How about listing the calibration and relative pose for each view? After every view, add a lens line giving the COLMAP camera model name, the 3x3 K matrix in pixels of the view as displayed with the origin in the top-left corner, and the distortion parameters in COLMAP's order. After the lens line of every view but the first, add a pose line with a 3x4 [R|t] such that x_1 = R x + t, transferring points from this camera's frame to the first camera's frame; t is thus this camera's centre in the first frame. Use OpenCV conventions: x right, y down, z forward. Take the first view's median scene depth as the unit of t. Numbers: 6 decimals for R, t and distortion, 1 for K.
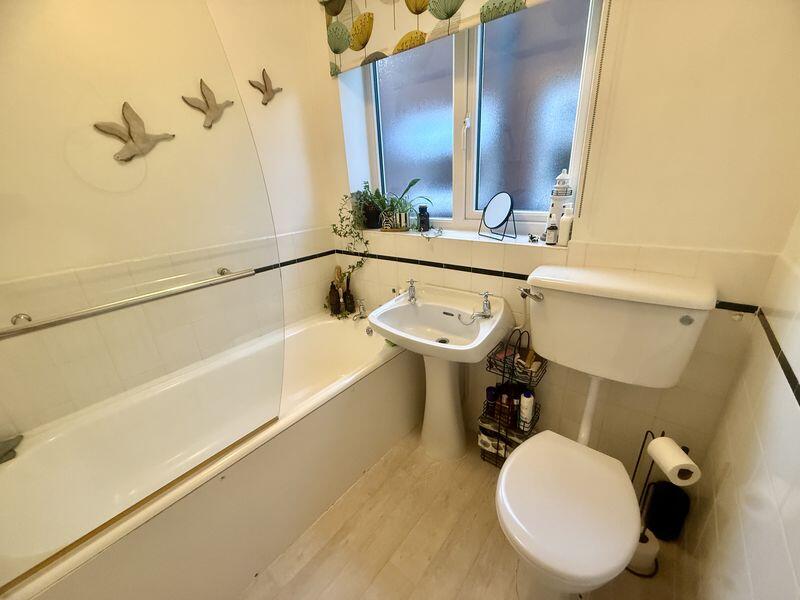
lens RADIAL K [[316.0, 0, 394.6], [0, 316.0, 302.7], [0, 0, 1]] dist [-0.001207, -0.000609]
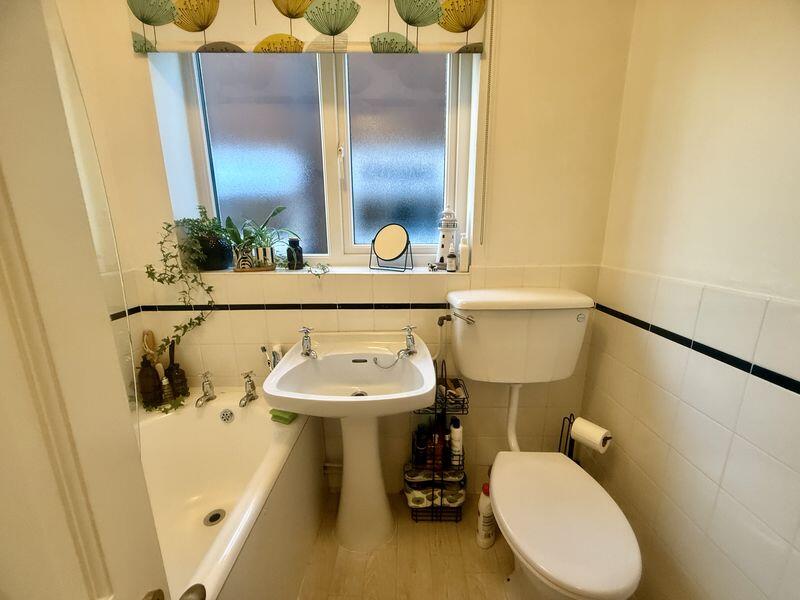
lens RADIAL K [[316.0, 0, 400.9], [0, 316.0, 300.6], [0, 0, 1]] dist [-0.001207, -0.000609]
pose [[0.772885, -0.093645, 0.627599, -0.240901], [0.195504, 0.976079, -0.095120, -0.018323], [-0.603678, 0.196215, 0.772704, 0.242163]]
